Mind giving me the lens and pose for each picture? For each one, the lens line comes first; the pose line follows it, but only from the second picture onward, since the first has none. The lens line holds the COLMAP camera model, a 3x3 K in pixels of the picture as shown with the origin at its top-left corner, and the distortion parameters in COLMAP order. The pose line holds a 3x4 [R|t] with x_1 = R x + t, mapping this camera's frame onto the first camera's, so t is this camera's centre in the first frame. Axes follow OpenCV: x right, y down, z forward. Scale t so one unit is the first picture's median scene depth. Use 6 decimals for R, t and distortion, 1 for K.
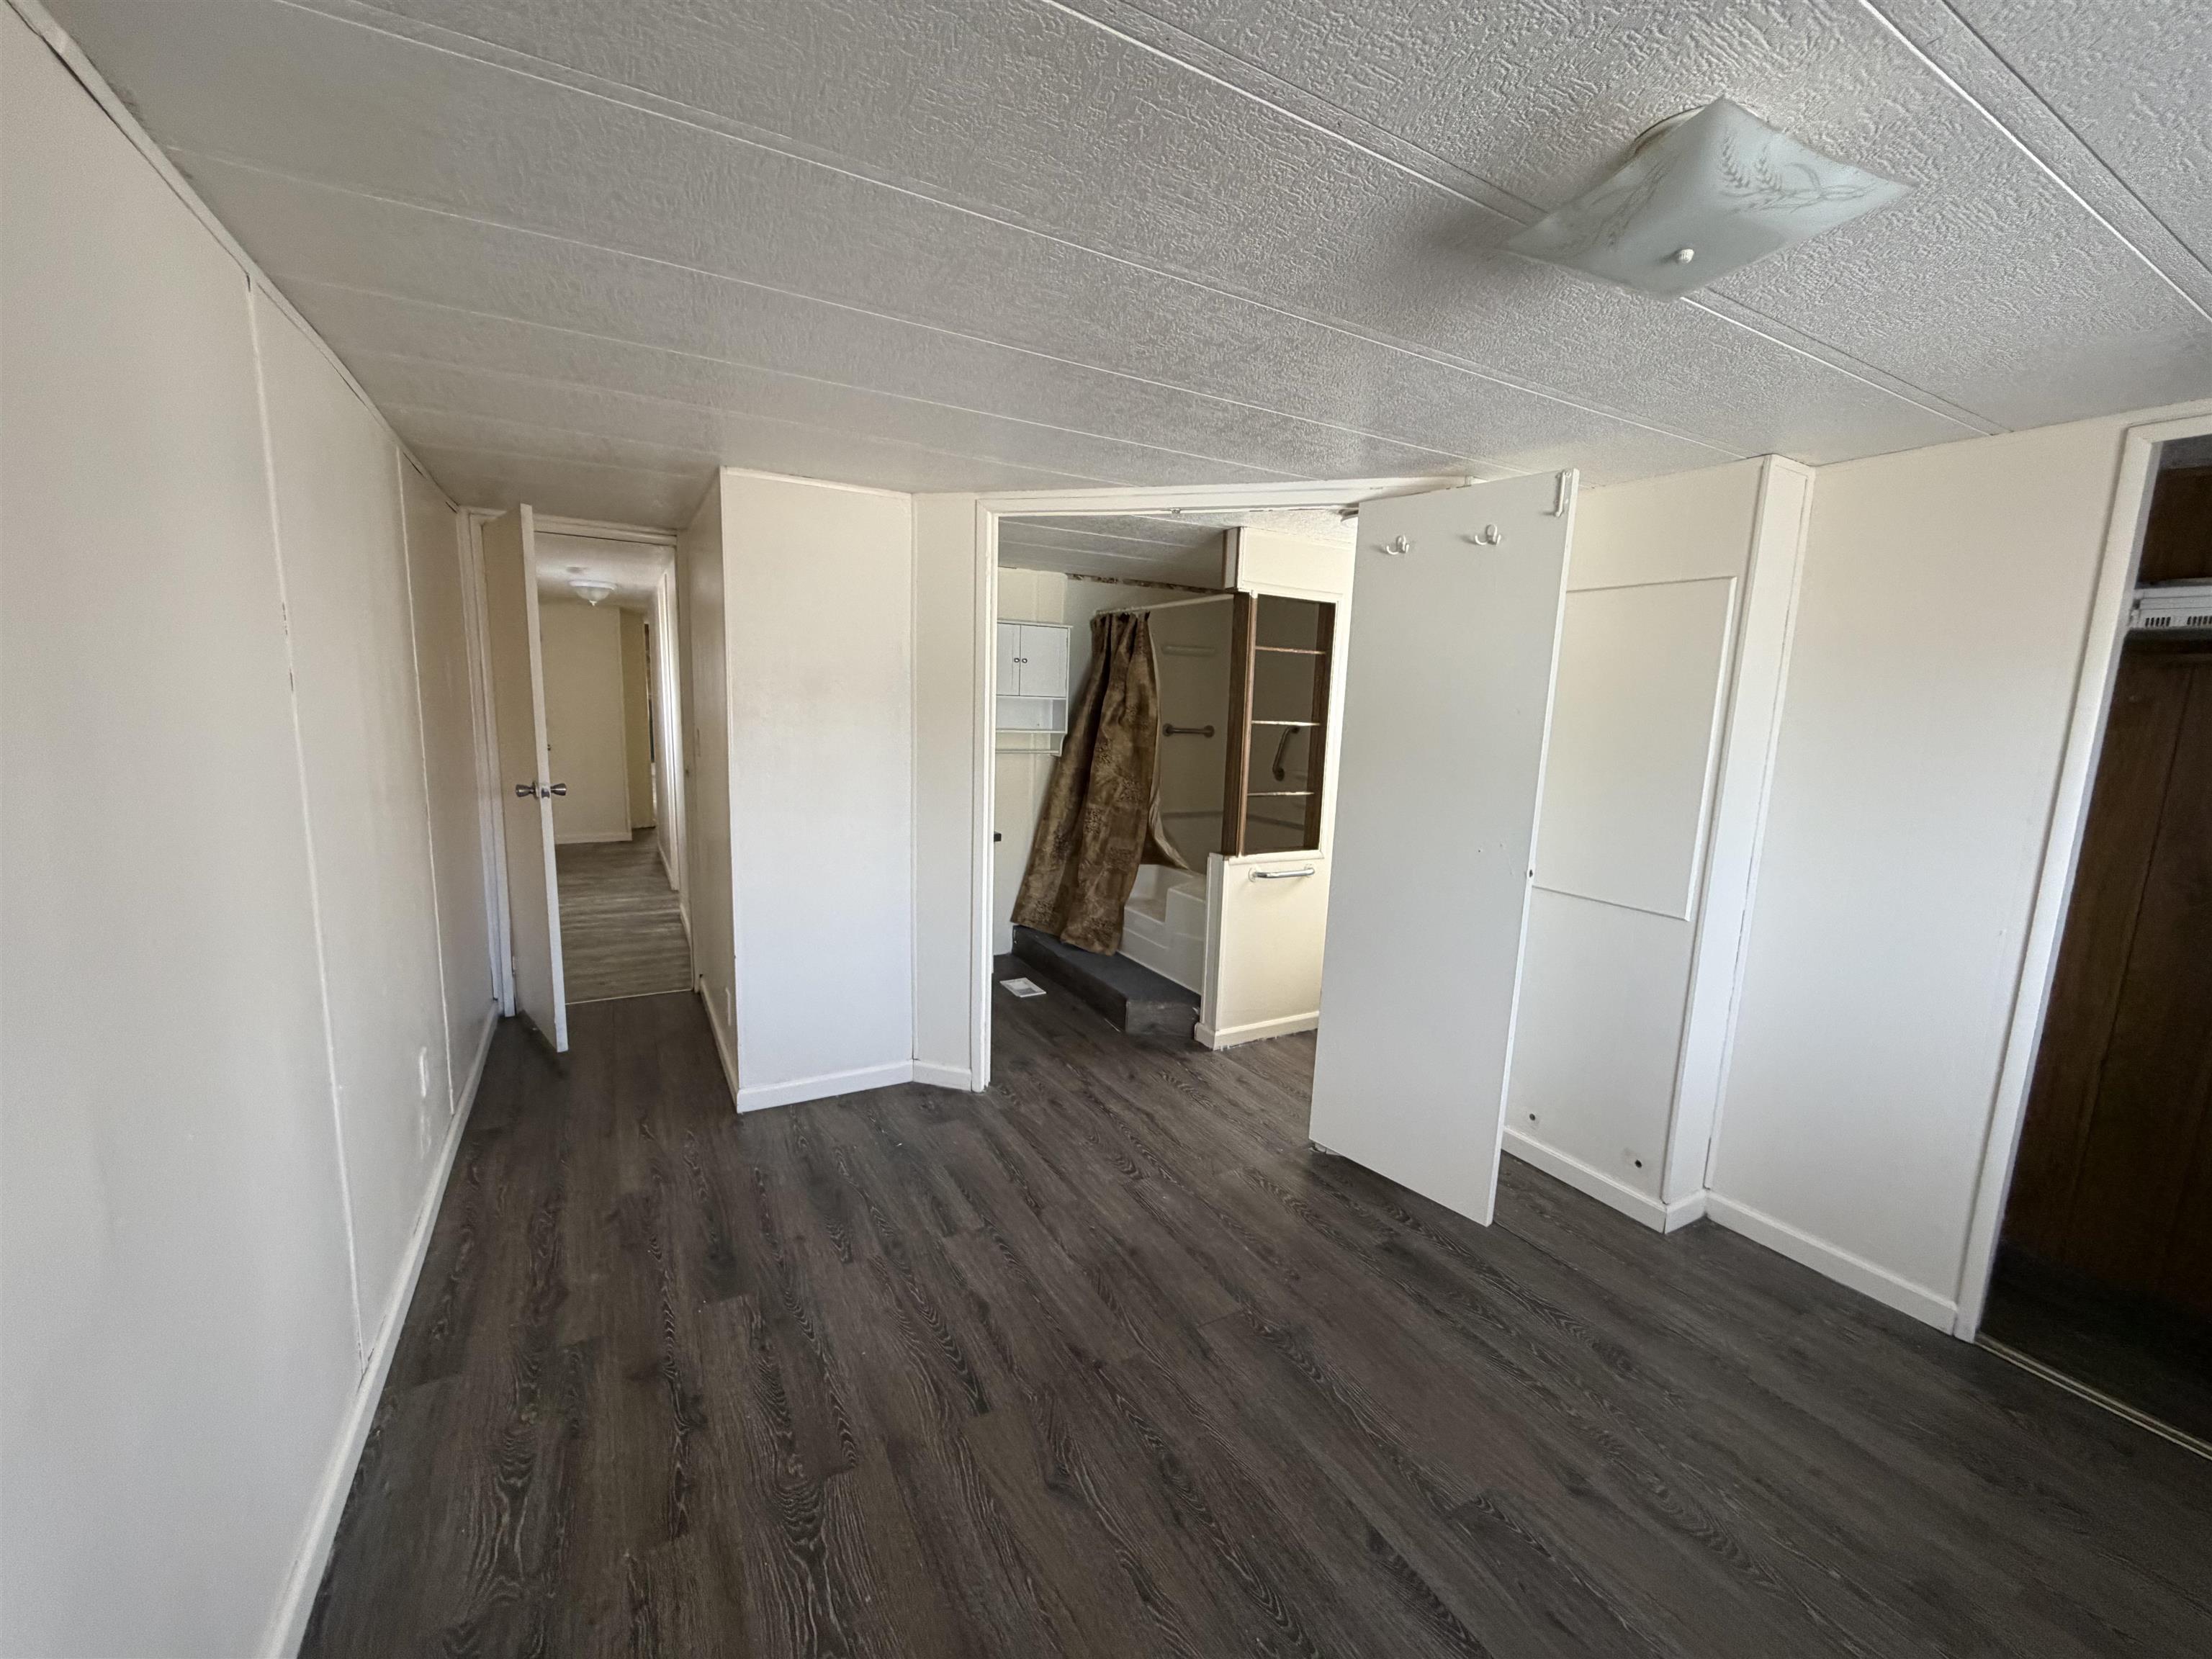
lens RADIAL K [[876.4, 0, 1102.3], [0, 876.4, 830.2], [0, 0, 1]] dist [-0.002457, -0.000606]
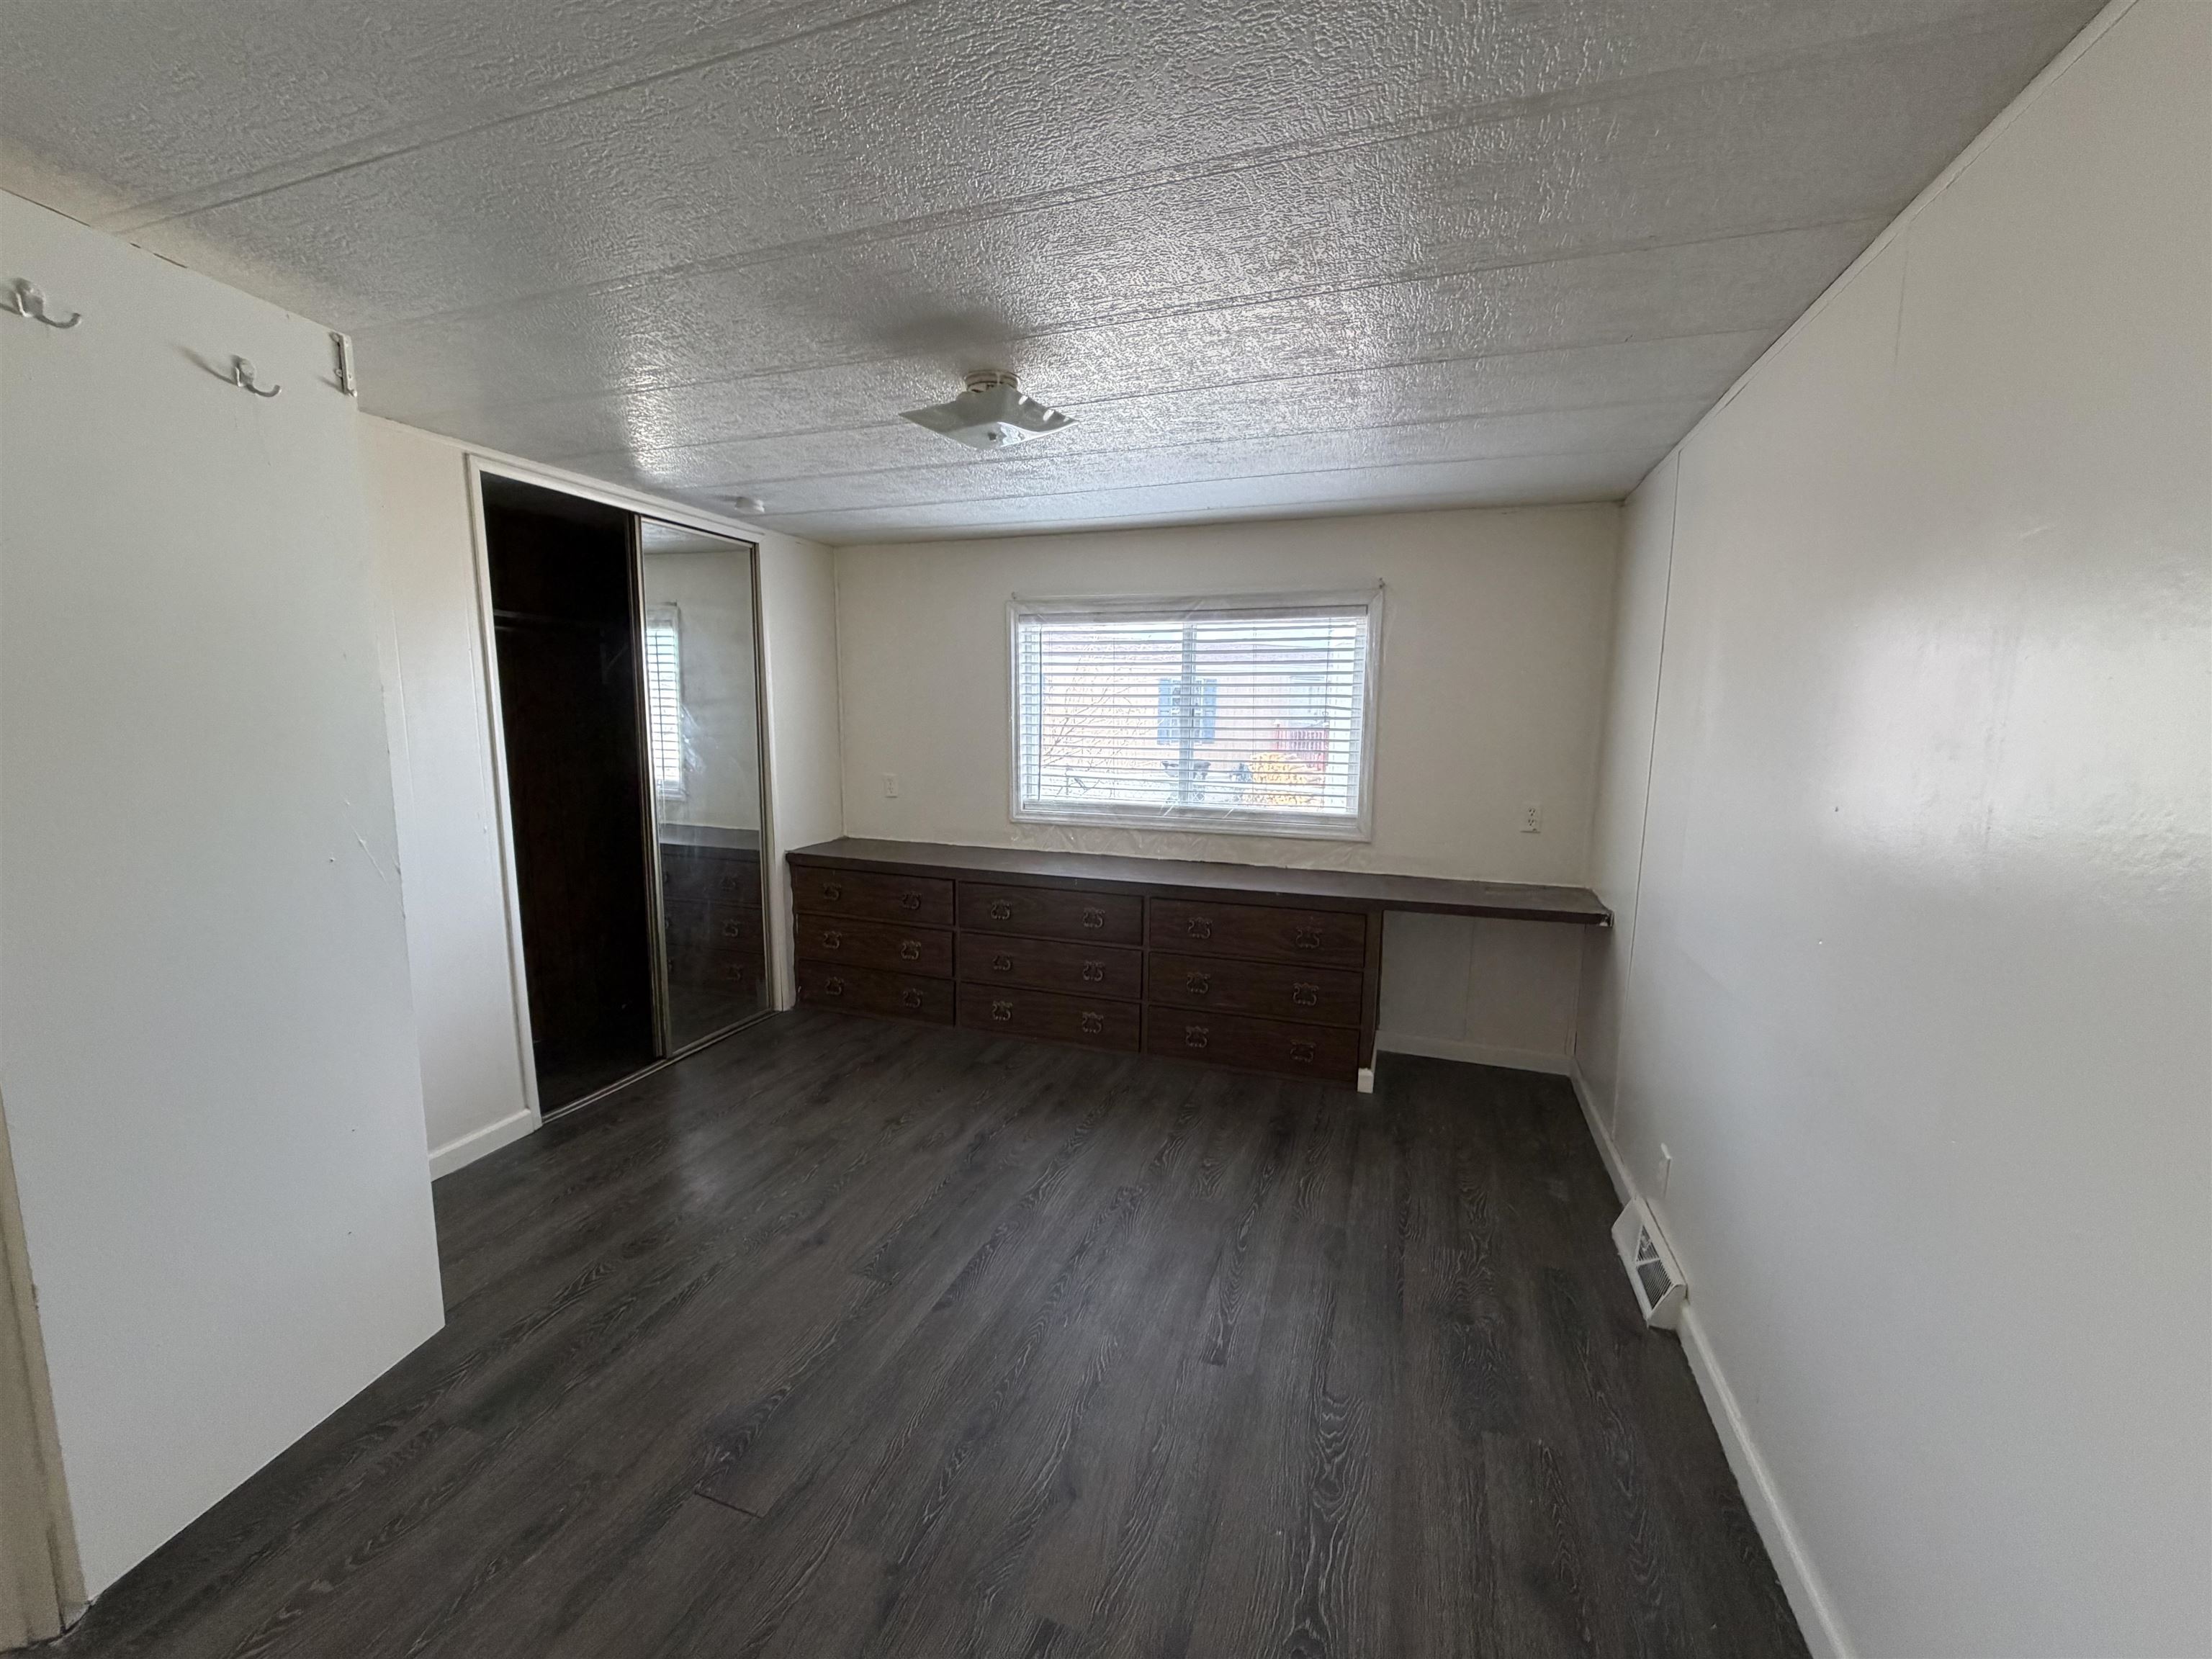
lens RADIAL K [[876.4, 0, 1103.7], [0, 876.4, 827.3], [0, 0, 1]] dist [-0.002457, -0.000606]
pose [[-0.664416, -0.141801, 0.733788, -0.624350], [0.080147, 0.962654, 0.258598, -0.173668], [-0.743054, 0.230627, -0.628238, 1.302744]]
